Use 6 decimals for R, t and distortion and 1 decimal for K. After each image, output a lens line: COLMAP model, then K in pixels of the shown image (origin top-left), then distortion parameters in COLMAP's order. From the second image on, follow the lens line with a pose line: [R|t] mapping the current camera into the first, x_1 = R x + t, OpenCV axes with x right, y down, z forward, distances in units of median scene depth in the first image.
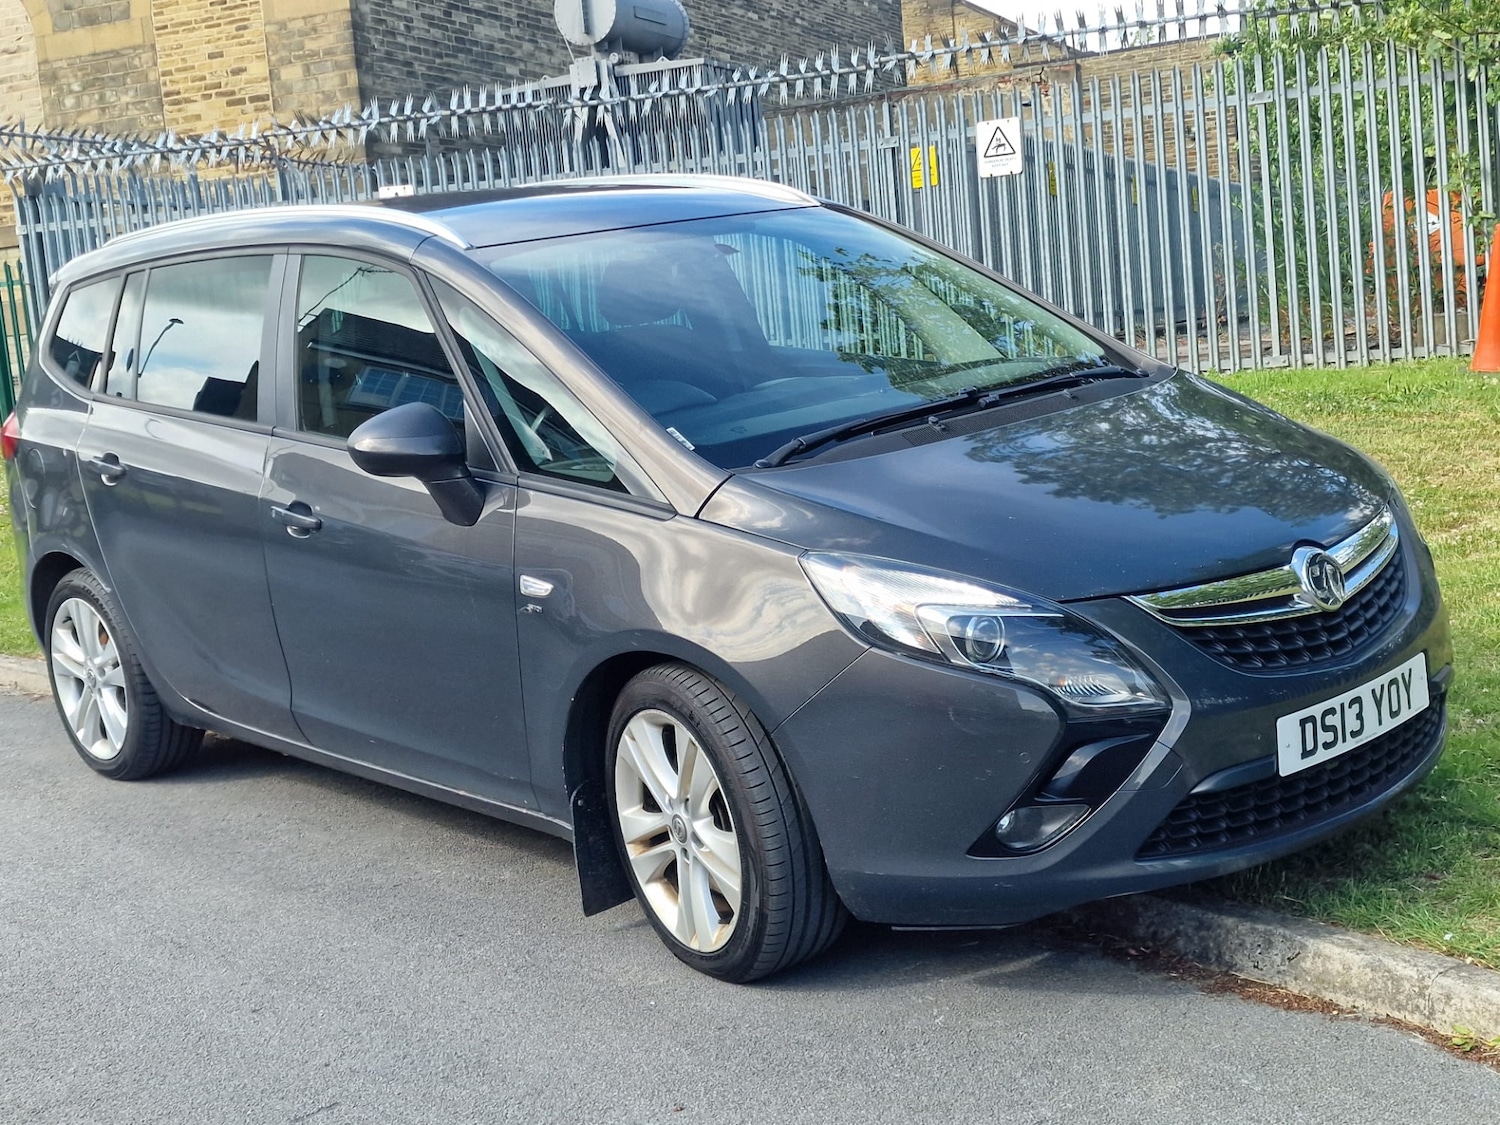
lens RADIAL K [[2071.0, 0, 750.8], [0, 2071.0, 465.8], [0, 0, 1]] dist [0.103832, 0.000000]
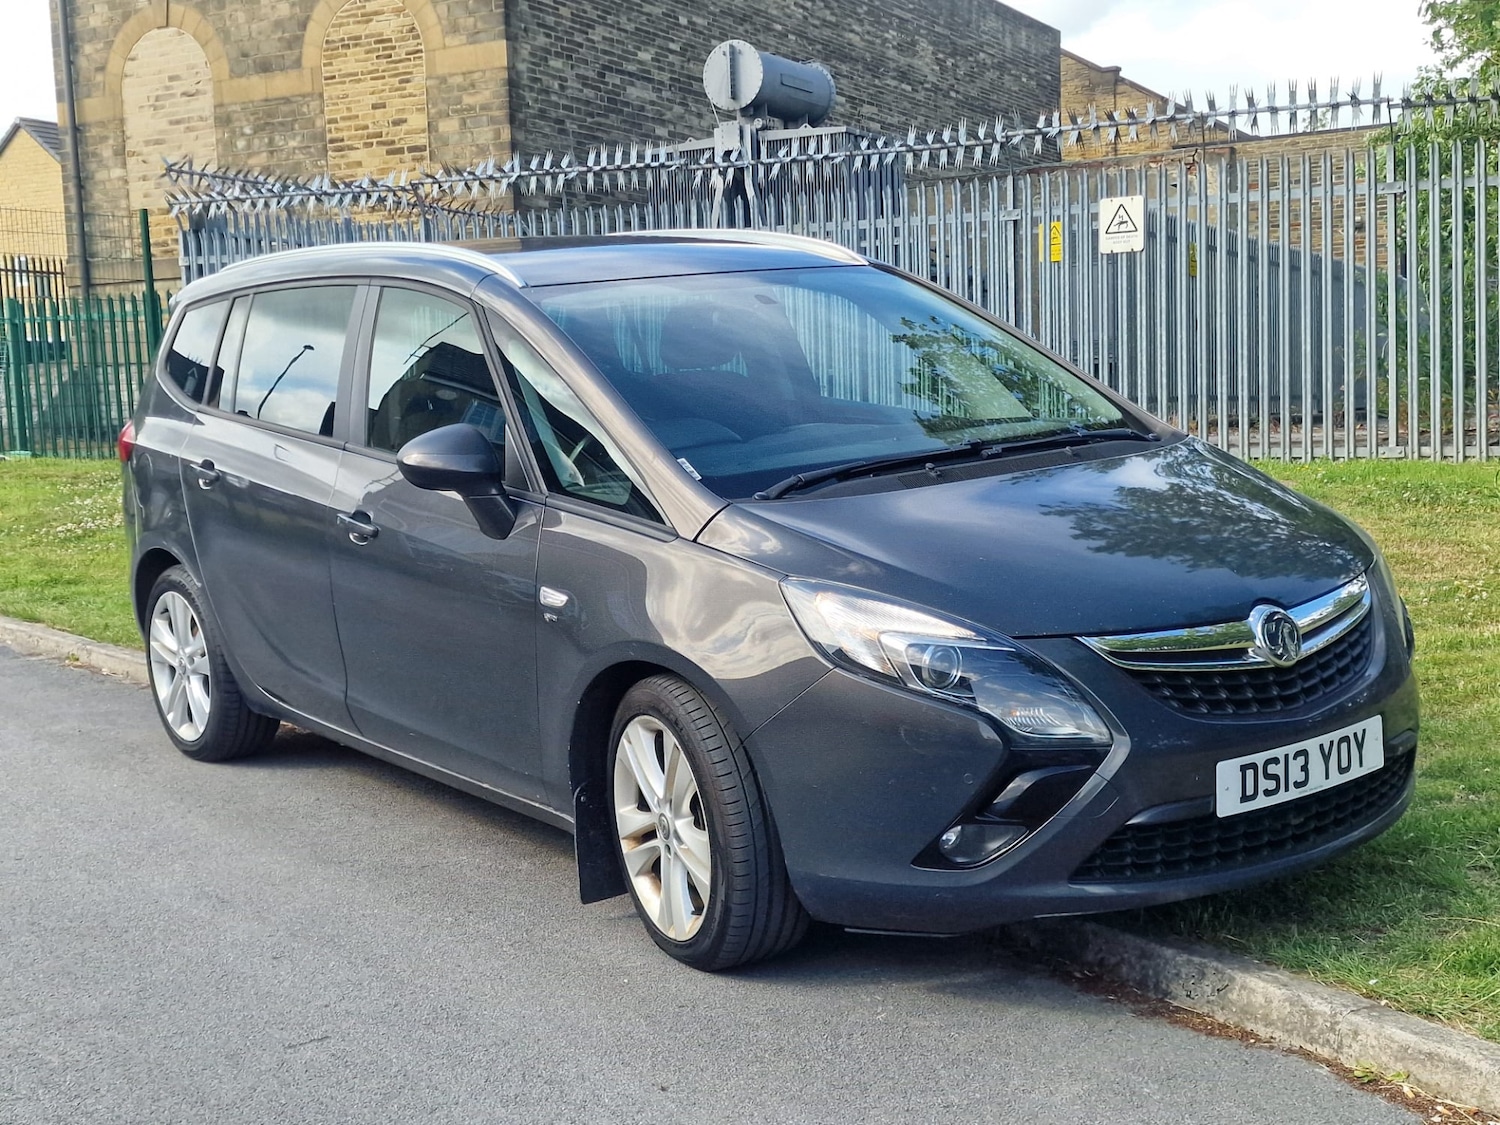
lens RADIAL K [[2071.0, 0, 670.1], [0, 2071.0, 520.0], [0, 0, 1]] dist [0.103832, 0.000000]
pose [[0.992066, 0.064308, -0.108024, 0.055672], [-0.064969, 0.997884, -0.002603, 0.012927], [0.107628, 0.009600, 0.994145, -0.058563]]
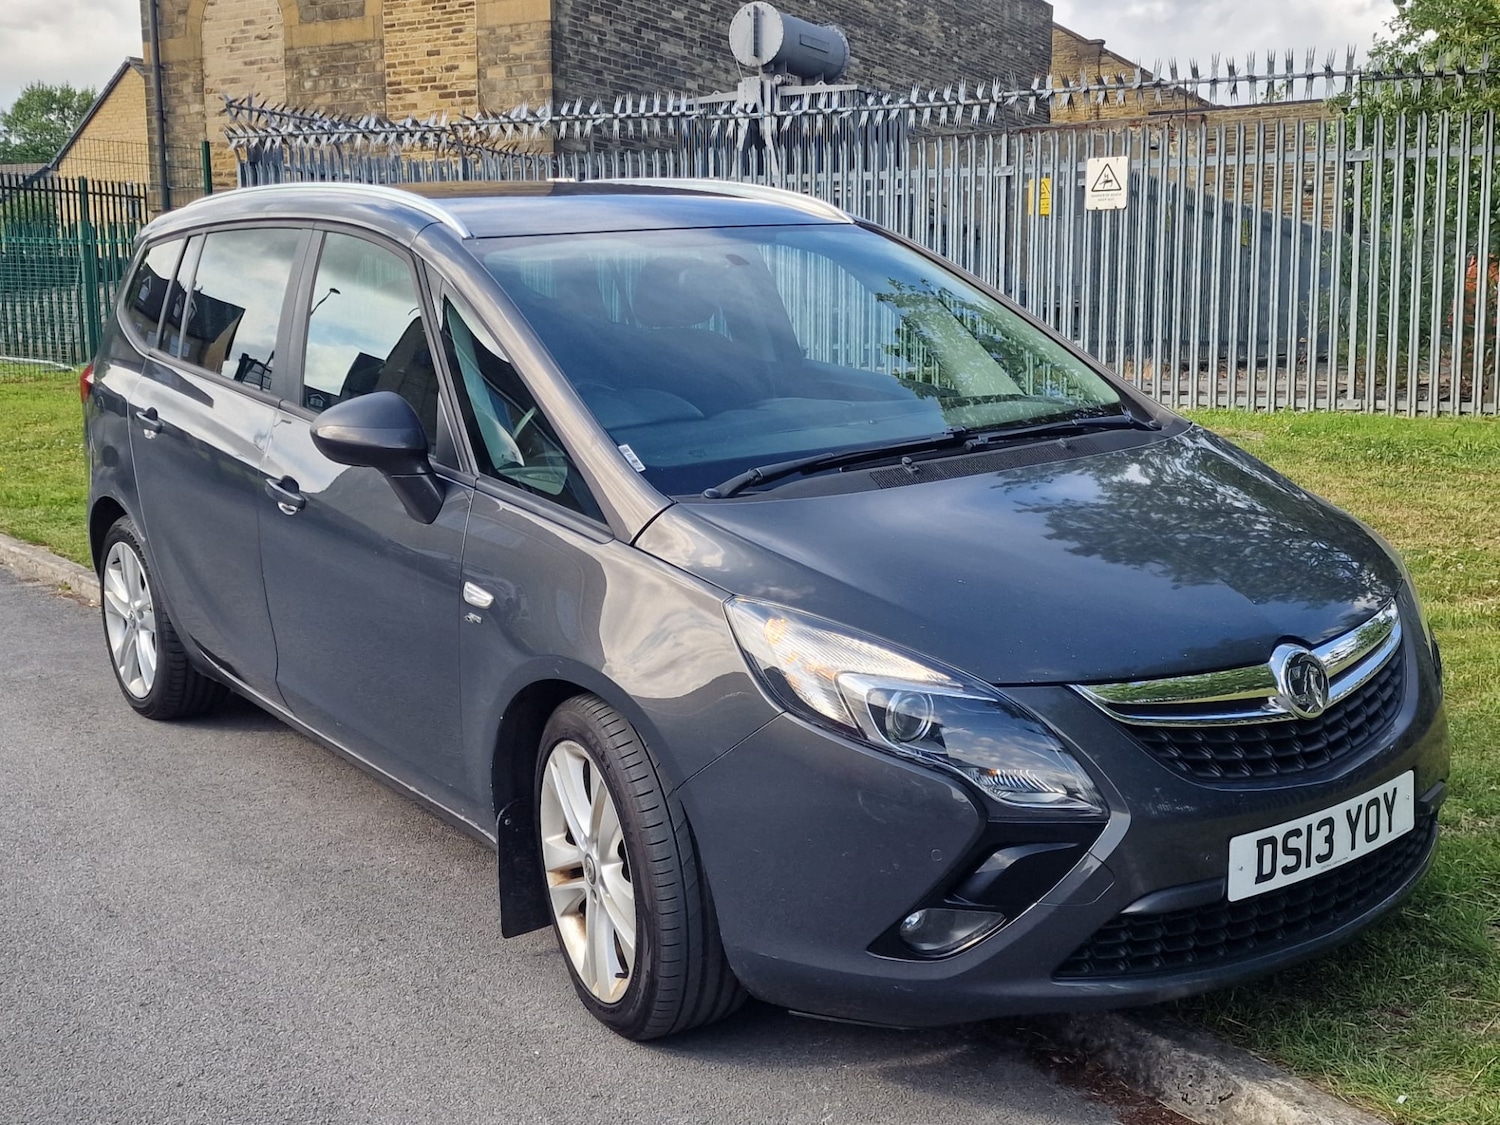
lens RADIAL K [[1778.6, 0, 731.4], [0, 1778.6, 489.2], [0, 0, 1]] dist [0.069184, 0.000000]
pose [[0.991586, 0.093641, -0.089384, 0.063502], [-0.091057, 0.995313, 0.032565, -0.022151], [0.092014, -0.024152, 0.995465, 0.147151]]
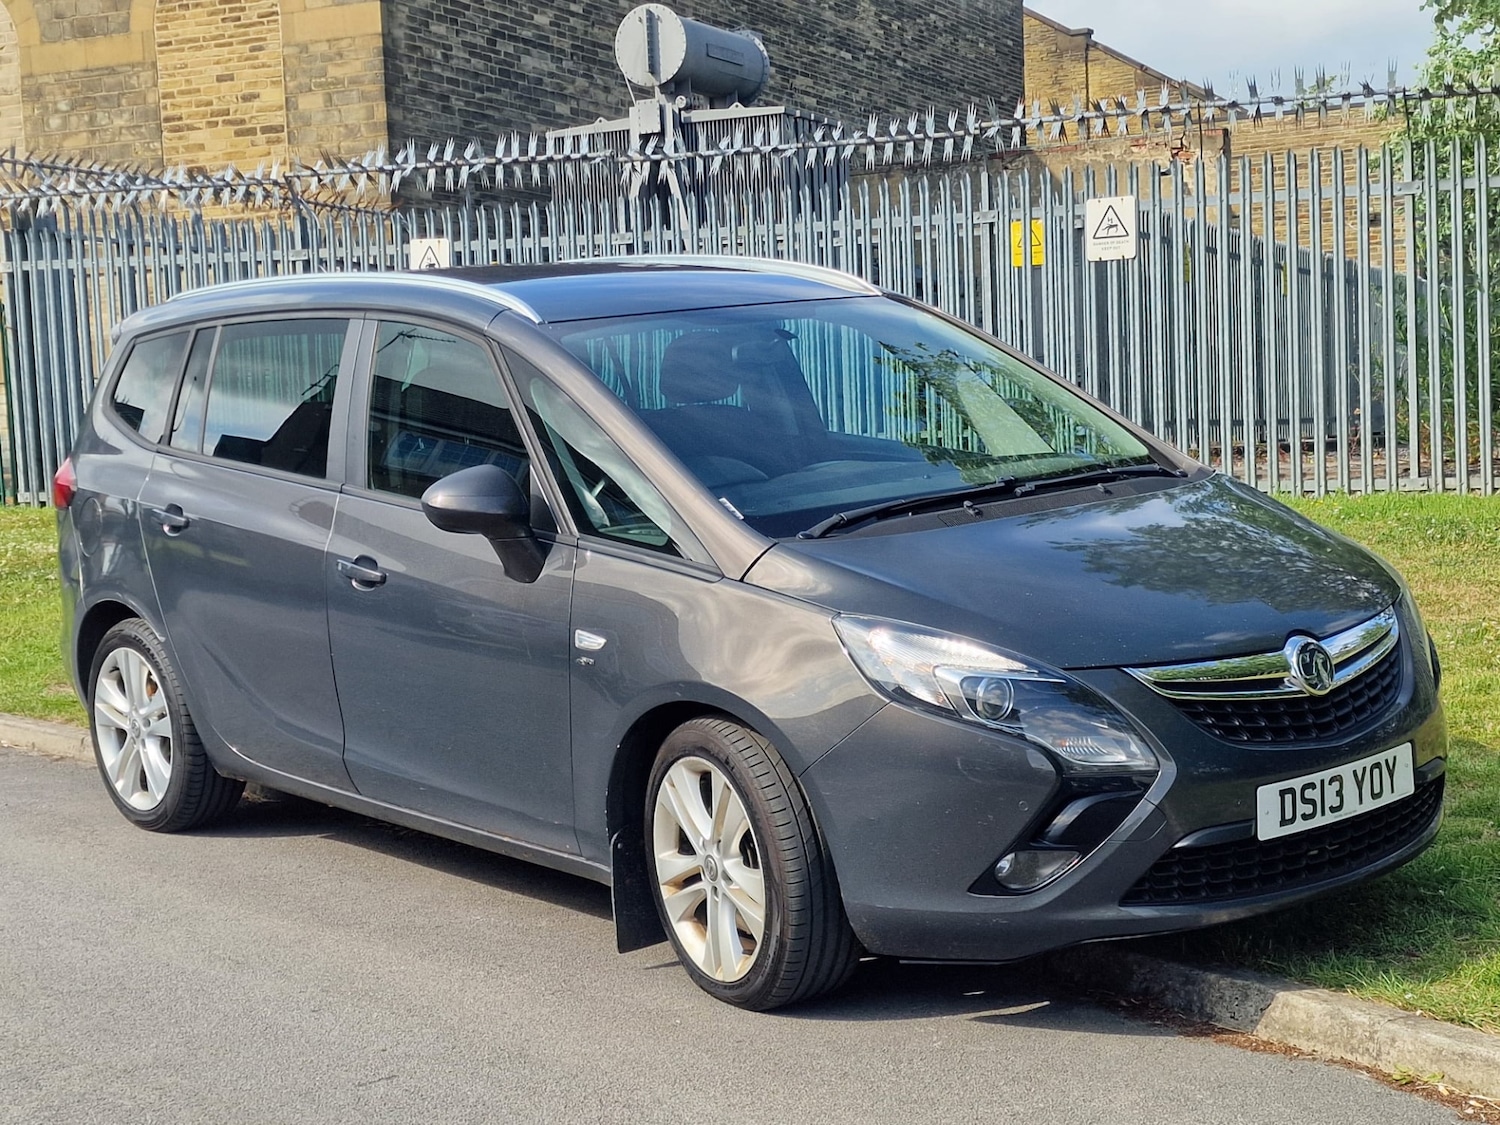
lens RADIAL K [[2557.7, 0, 726.3], [0, 2557.7, 520.6], [0, 0, 1]] dist [0.146919, 0.000000]
pose [[0.997902, 0.052567, -0.037786, 0.010750], [-0.053584, 0.998213, -0.026435, 0.021334], [0.036329, 0.028404, 0.998936, -0.251169]]
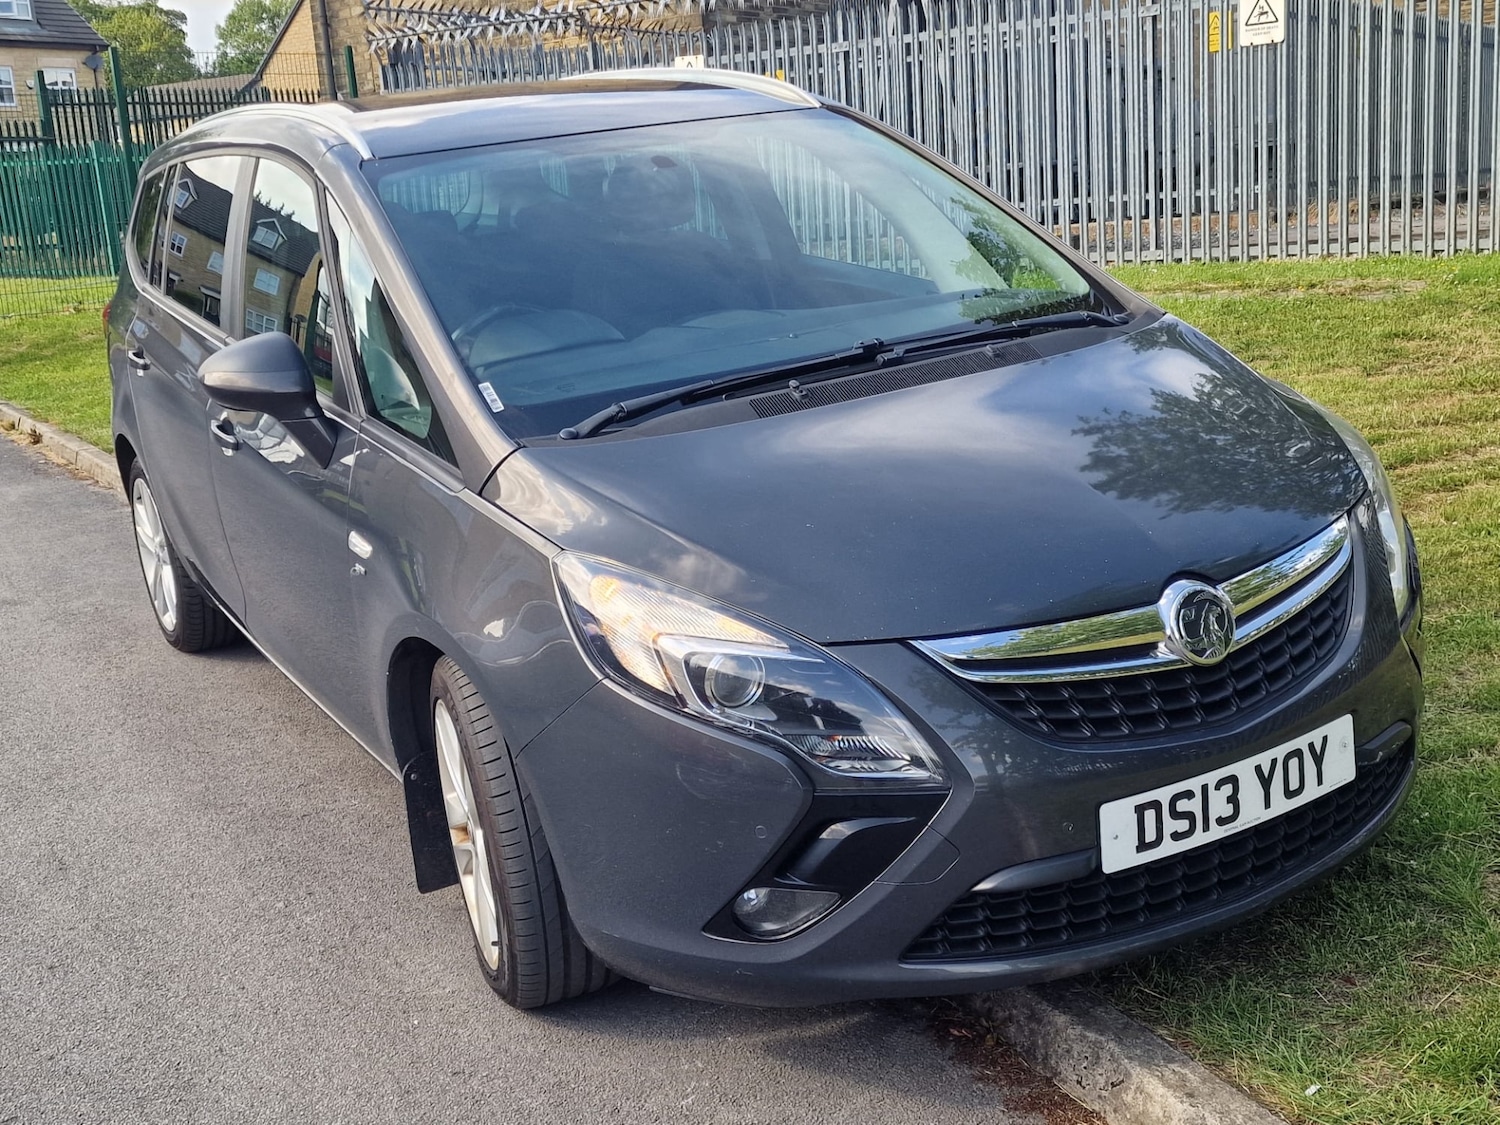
lens RADIAL K [[1778.6, 0, 684.0], [0, 1778.6, 496.9], [0, 0, 1]] dist [0.069184, 0.000000]
pose [[0.970768, 0.060393, -0.232297, 0.167394], [-0.033345, 0.992376, 0.118653, -0.047685], [0.237692, -0.107439, 0.965380, 0.212263]]
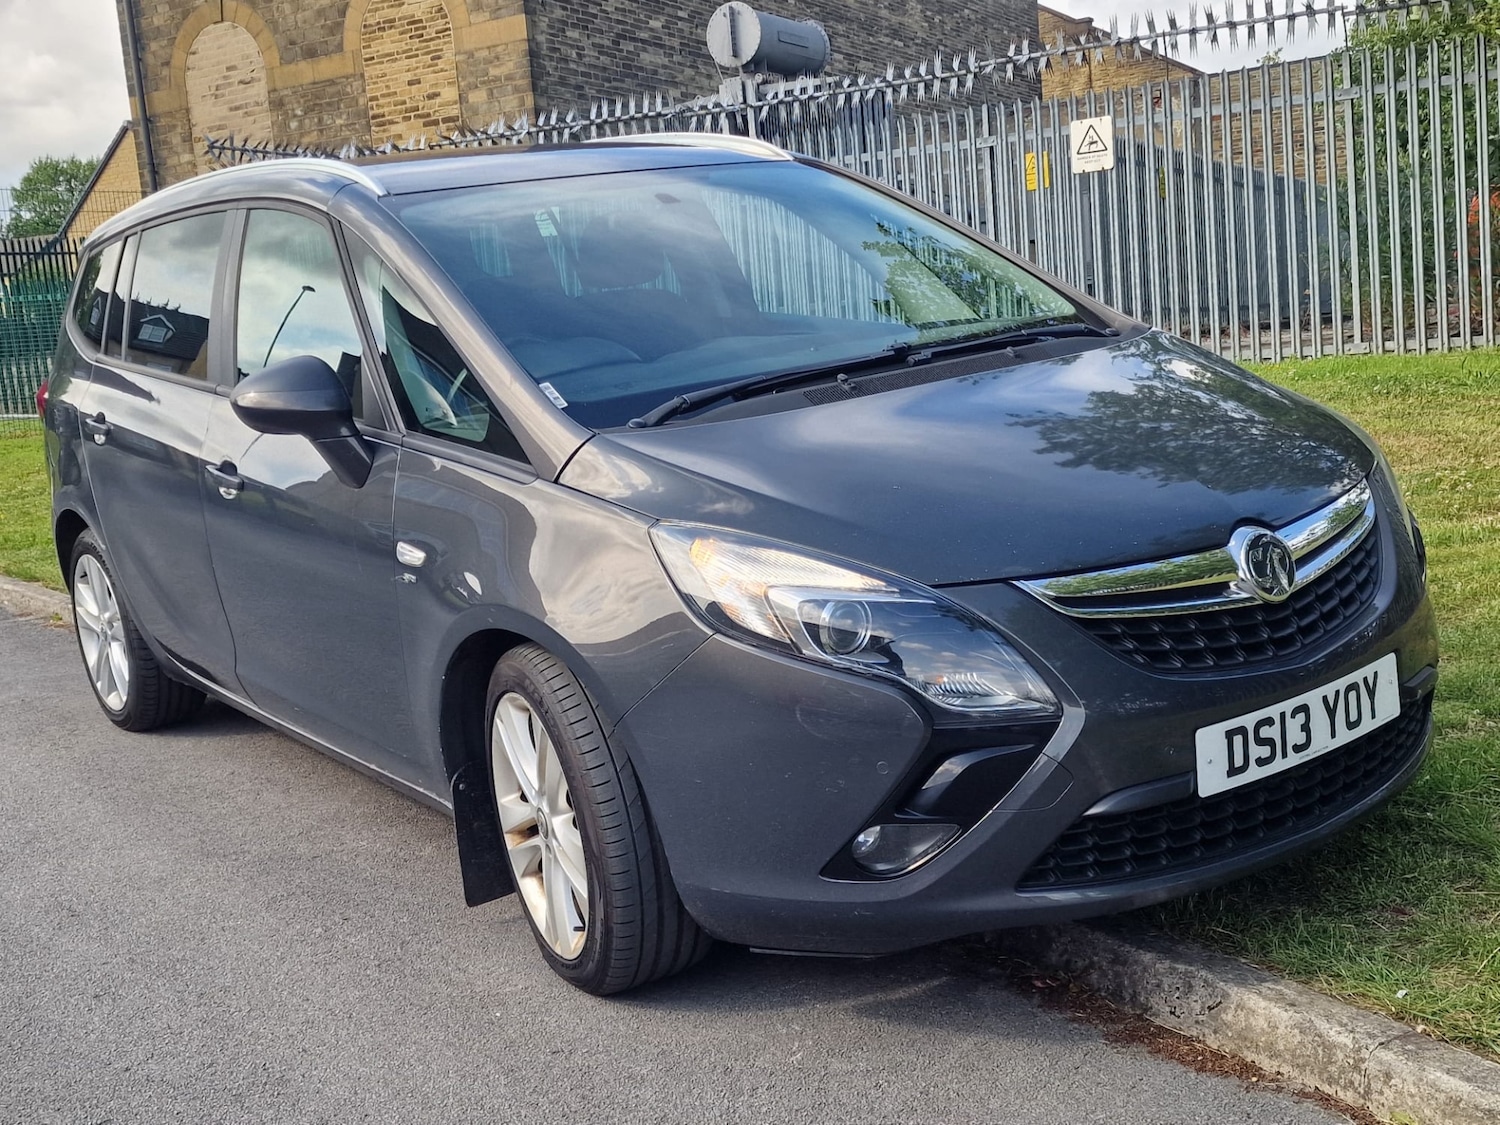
lens RADIAL K [[1778.6, 0, 696.4], [0, 1778.6, 505.2], [0, 0, 1]] dist [0.069184, 0.000000]
pose [[0.992121, 0.017759, -0.124016, 0.093872], [-0.013872, 0.999387, 0.032141, 0.006808], [0.124511, -0.030167, 0.991760, 0.174477]]
